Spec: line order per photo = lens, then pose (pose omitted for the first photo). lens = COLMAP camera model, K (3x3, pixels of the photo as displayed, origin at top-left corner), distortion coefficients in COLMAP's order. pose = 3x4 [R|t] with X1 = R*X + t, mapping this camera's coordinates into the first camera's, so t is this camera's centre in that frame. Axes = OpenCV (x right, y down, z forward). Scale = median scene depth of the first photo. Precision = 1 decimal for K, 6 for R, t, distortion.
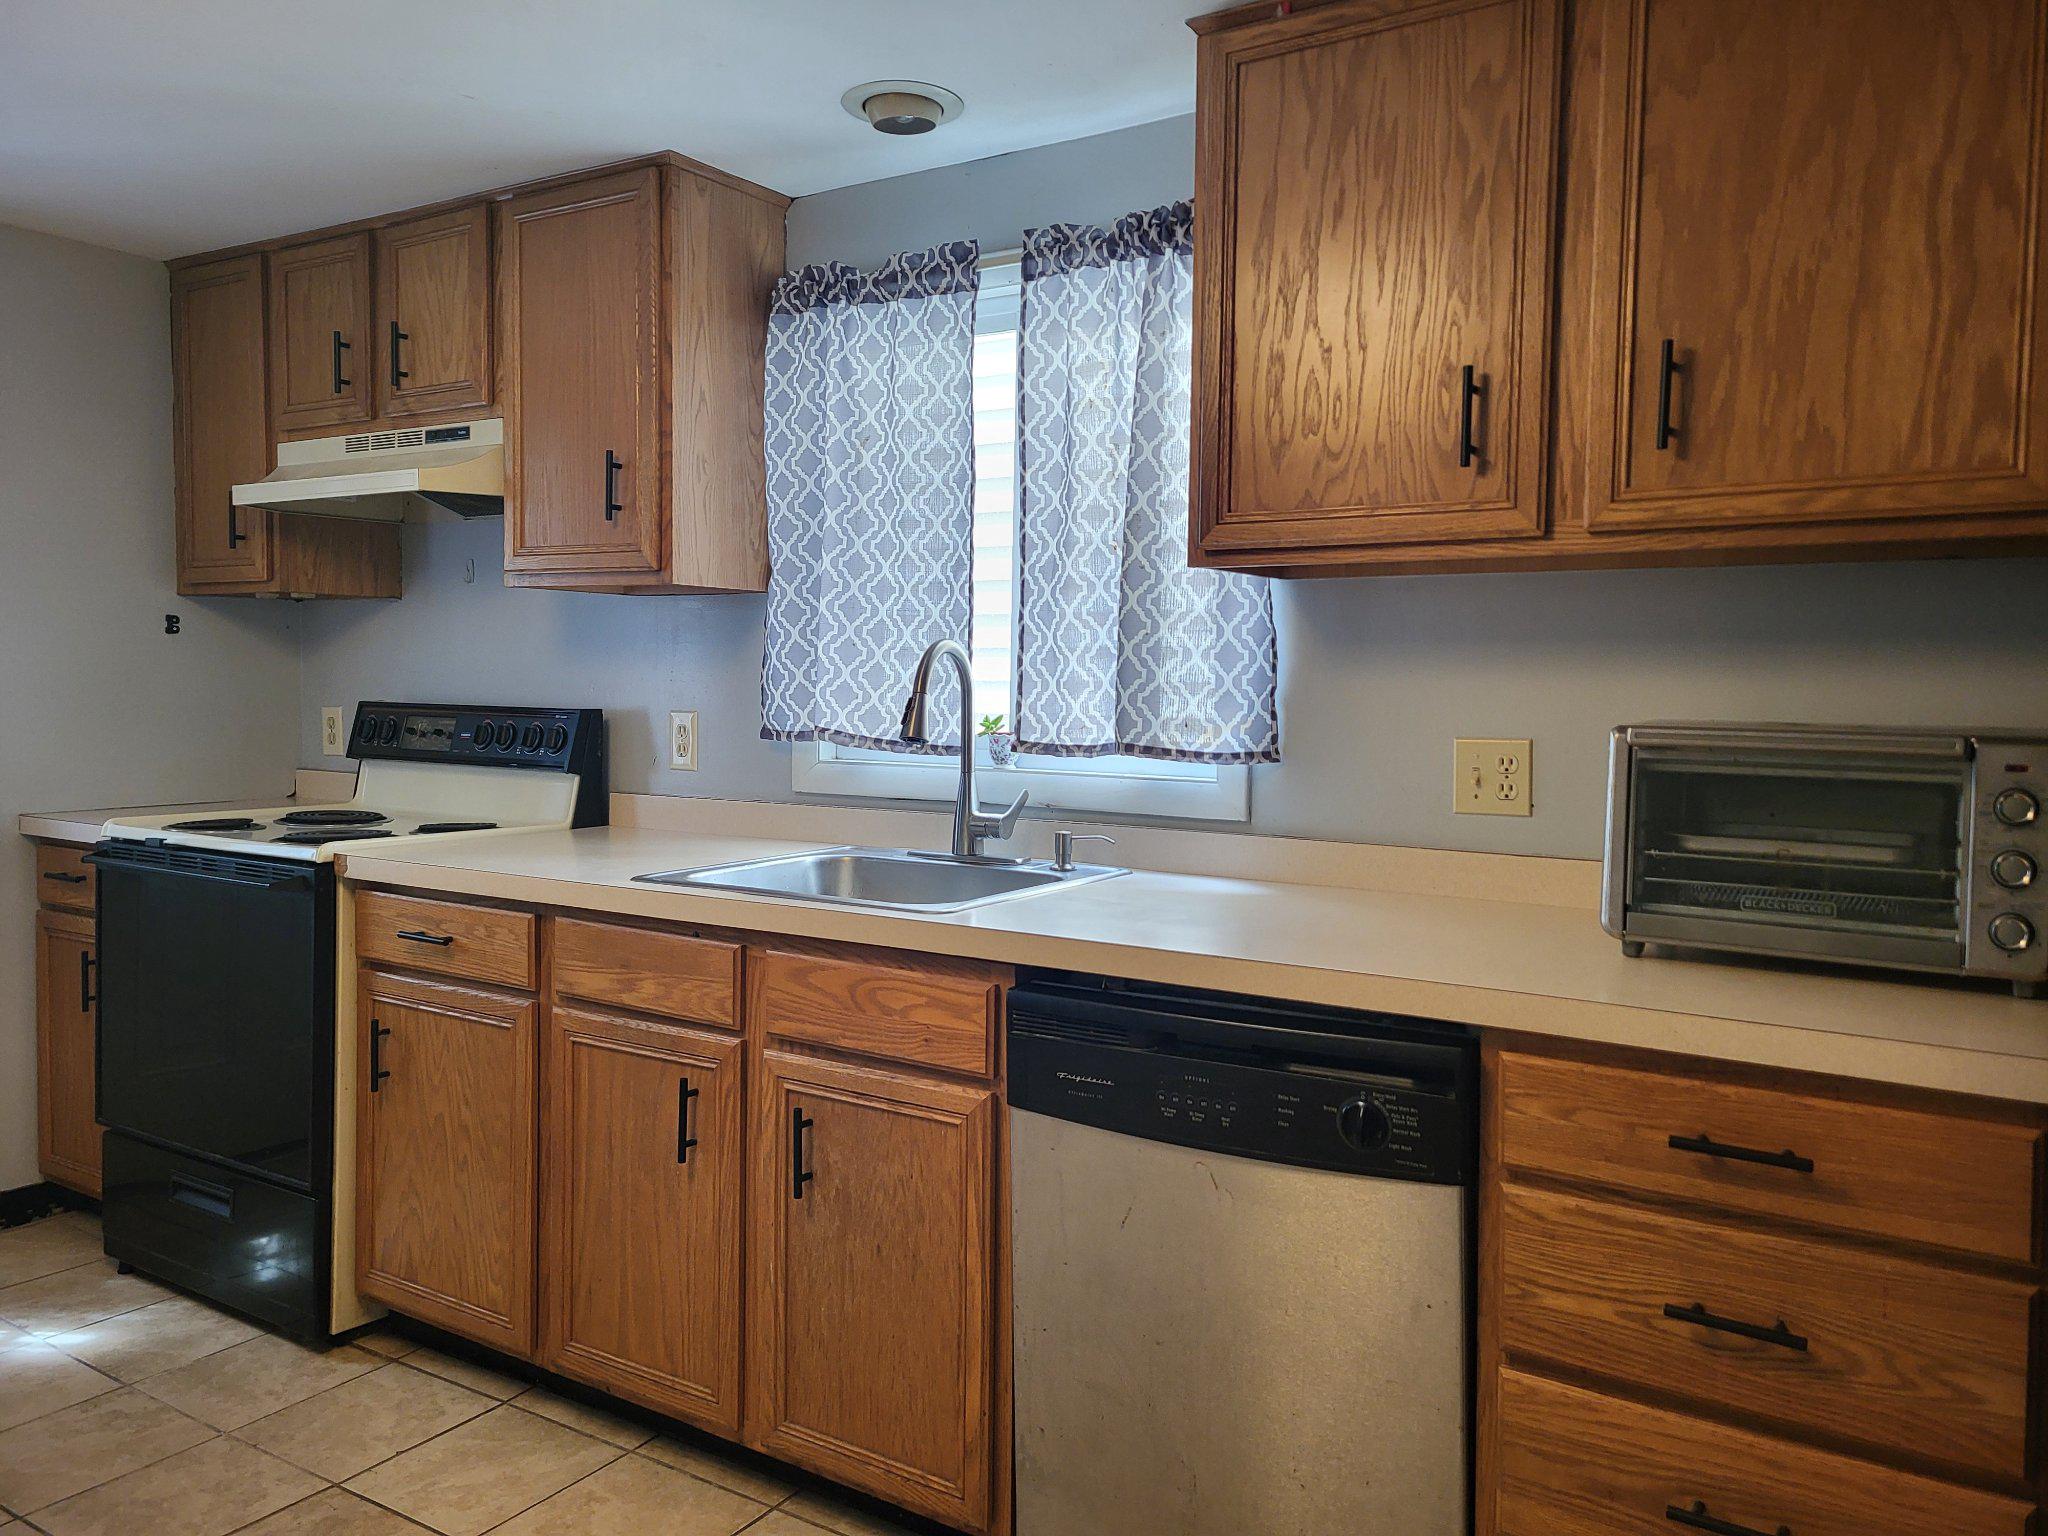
lens RADIAL K [[1546.5, 0, 1051.1], [0, 1546.5, 744.9], [0, 0, 1]] dist [0.050401, -0.029501]
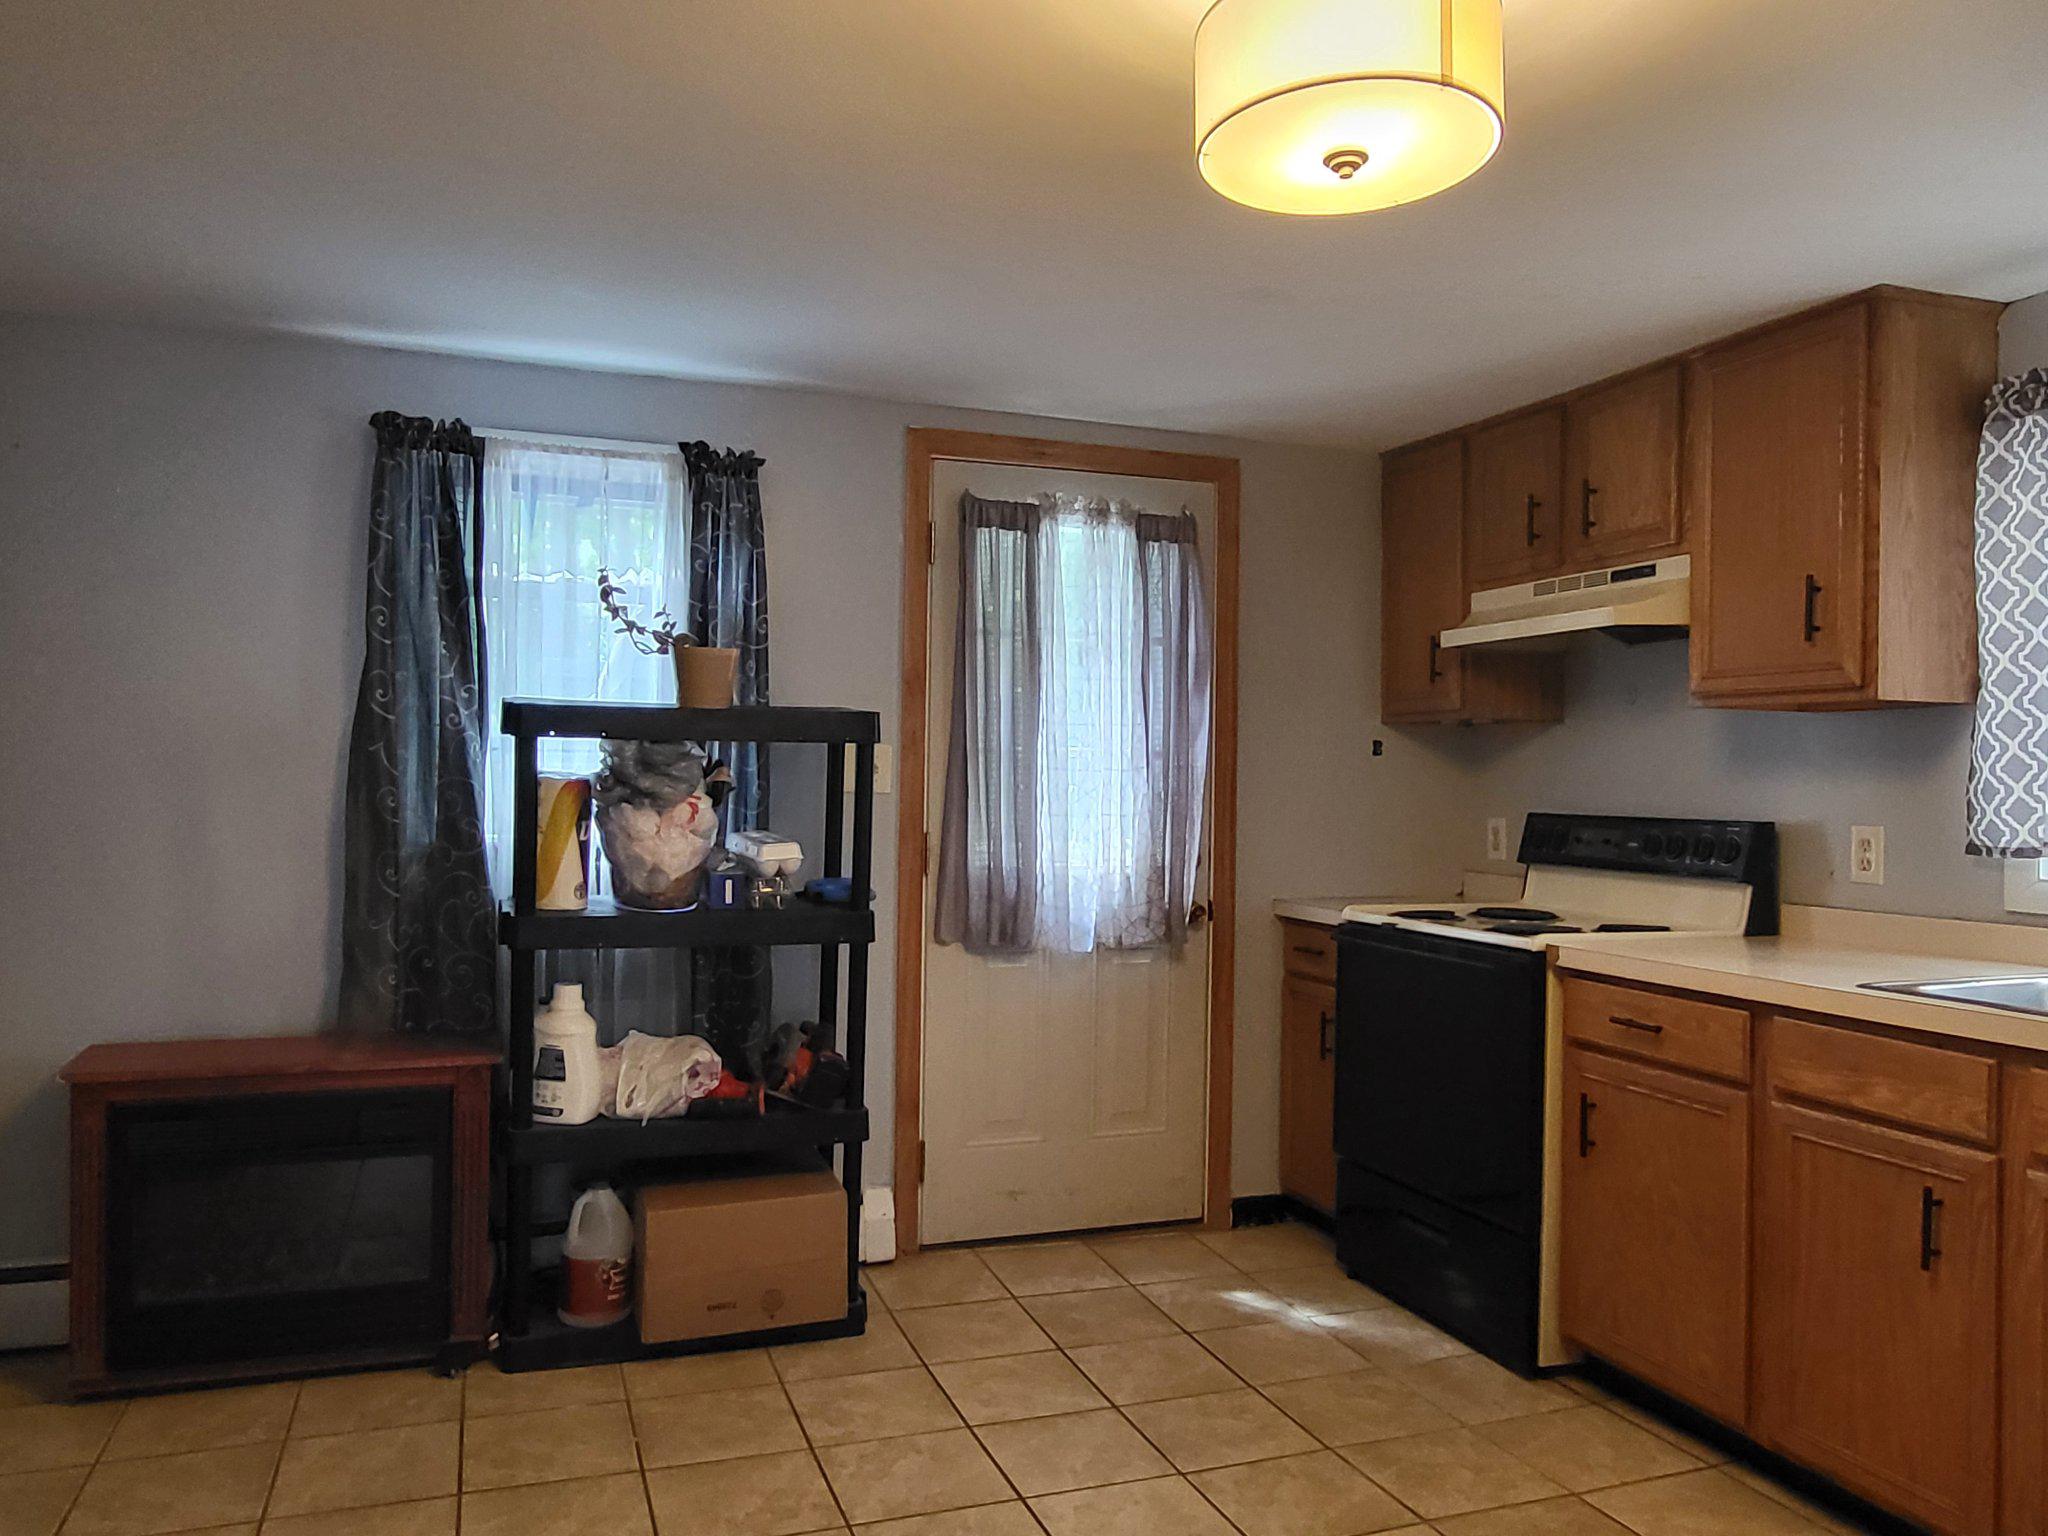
lens RADIAL K [[1518.3, 0, 1025.0], [0, 1518.3, 778.0], [0, 0, 1]] dist [-0.011266, 0.018600]
pose [[0.793383, -0.003376, -0.608714, -0.076215], [-0.029916, 0.998560, -0.044530, 0.007942], [0.607988, 0.053540, 0.792139, -0.114661]]
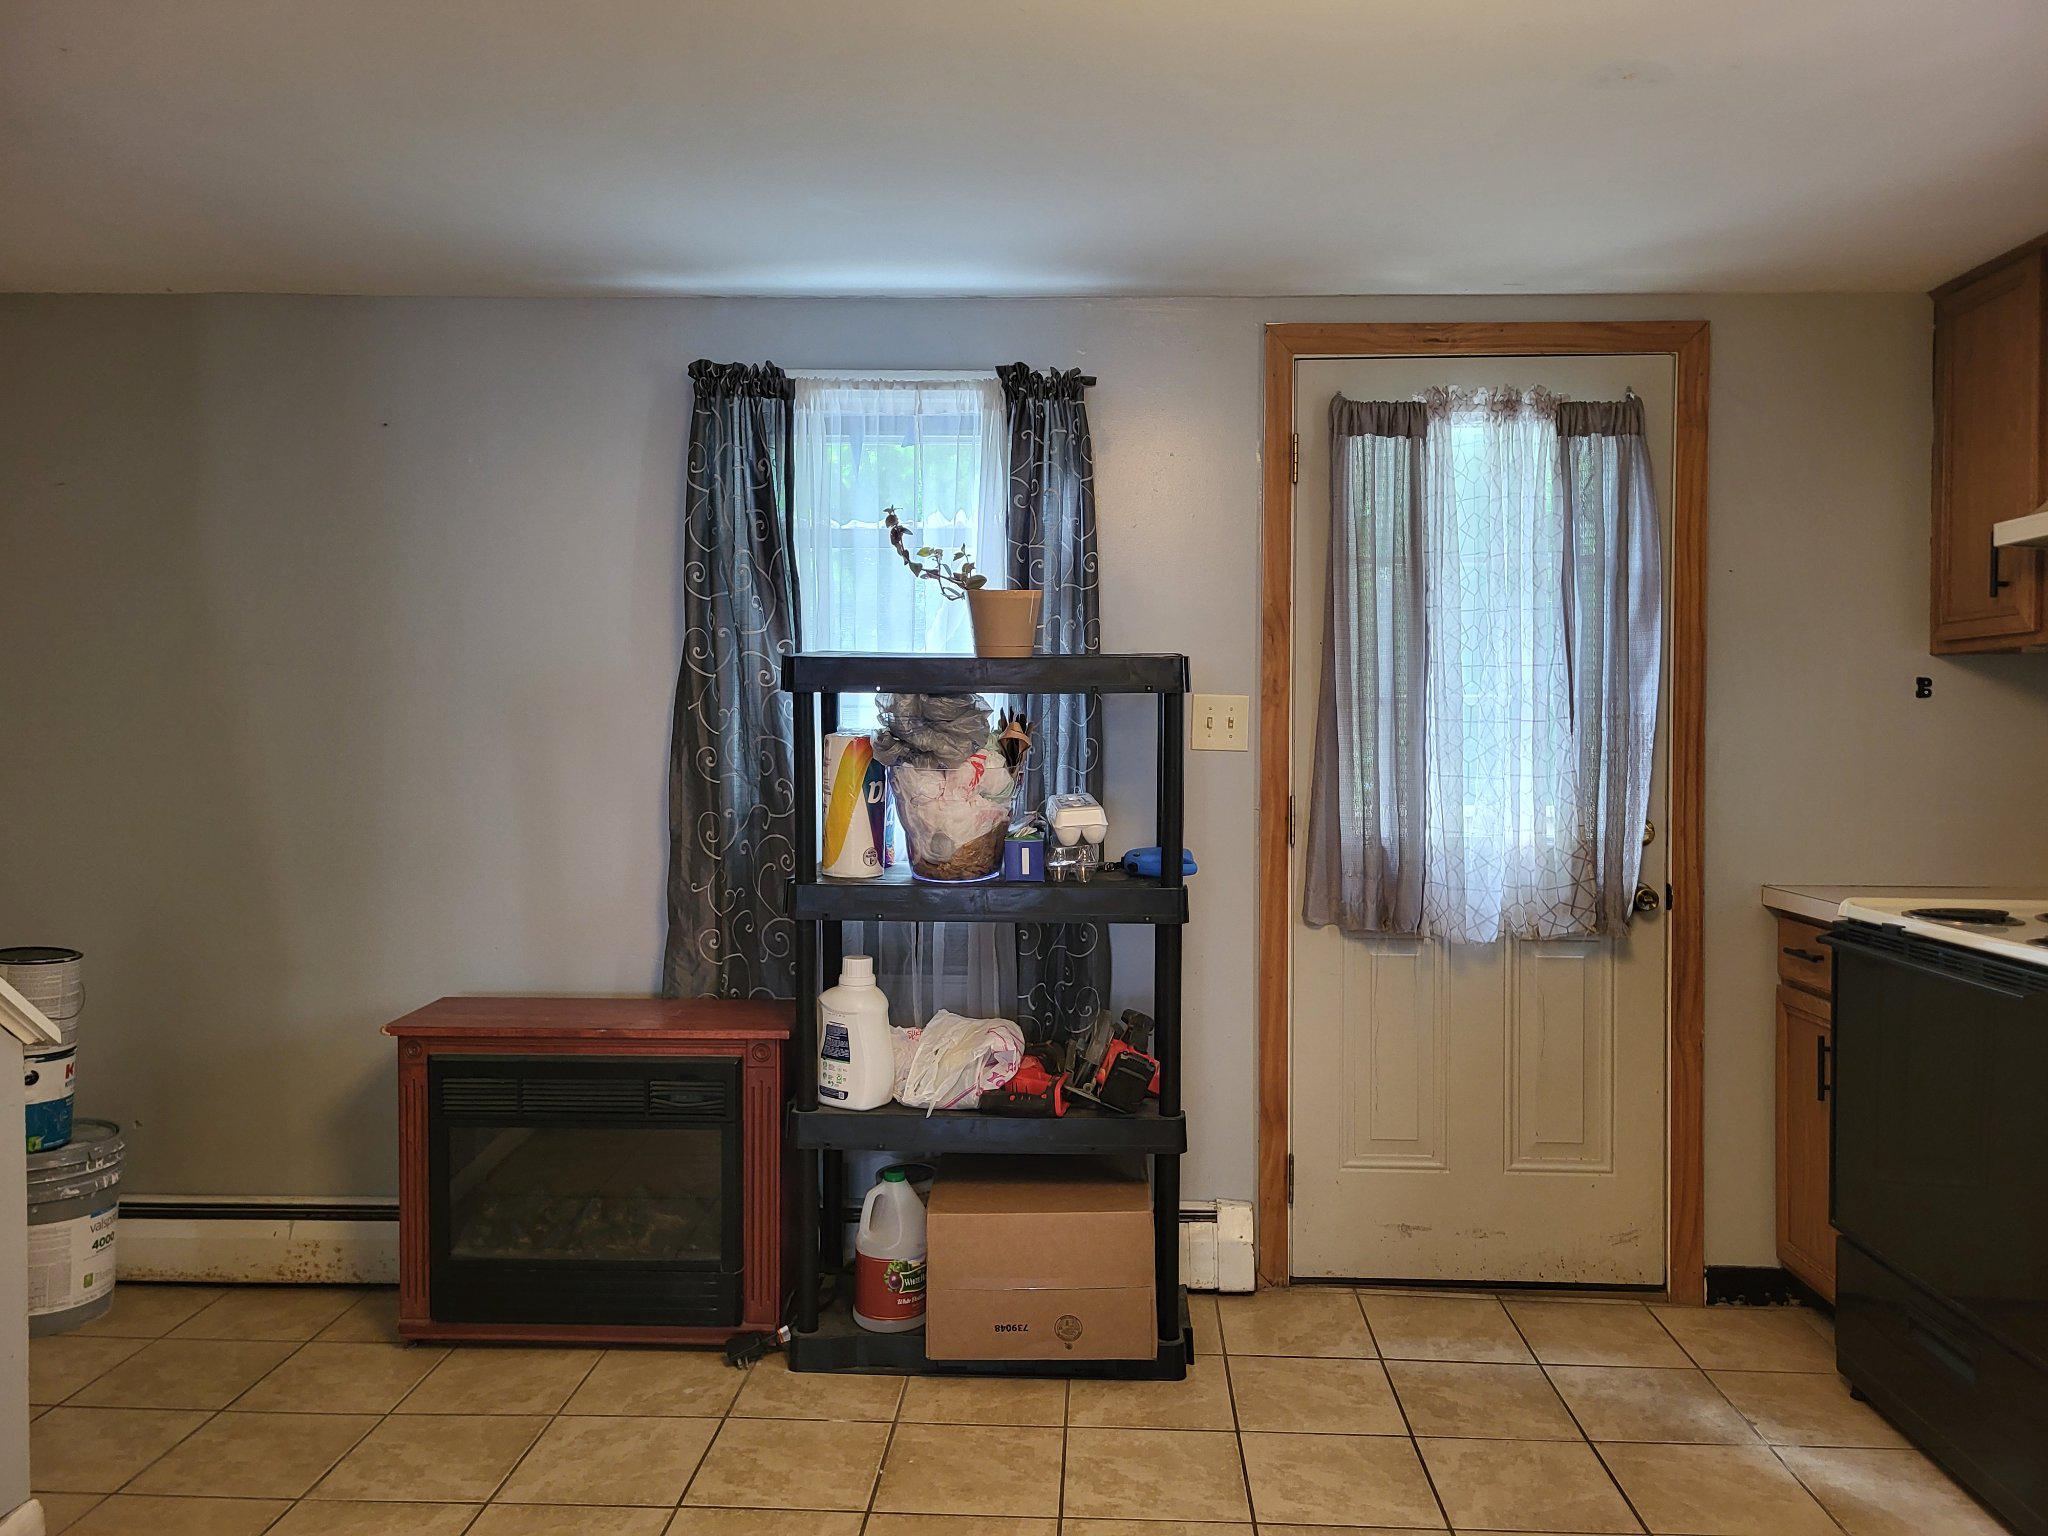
lens RADIAL K [[1546.5, 0, 1032.5], [0, 1546.5, 750.4], [0, 0, 1]] dist [0.050401, -0.029501]
pose [[0.507718, -0.002401, -0.861520, -0.049184], [-0.036145, 0.999056, -0.024085, -0.000112], [0.860765, 0.043368, 0.507152, 0.116333]]
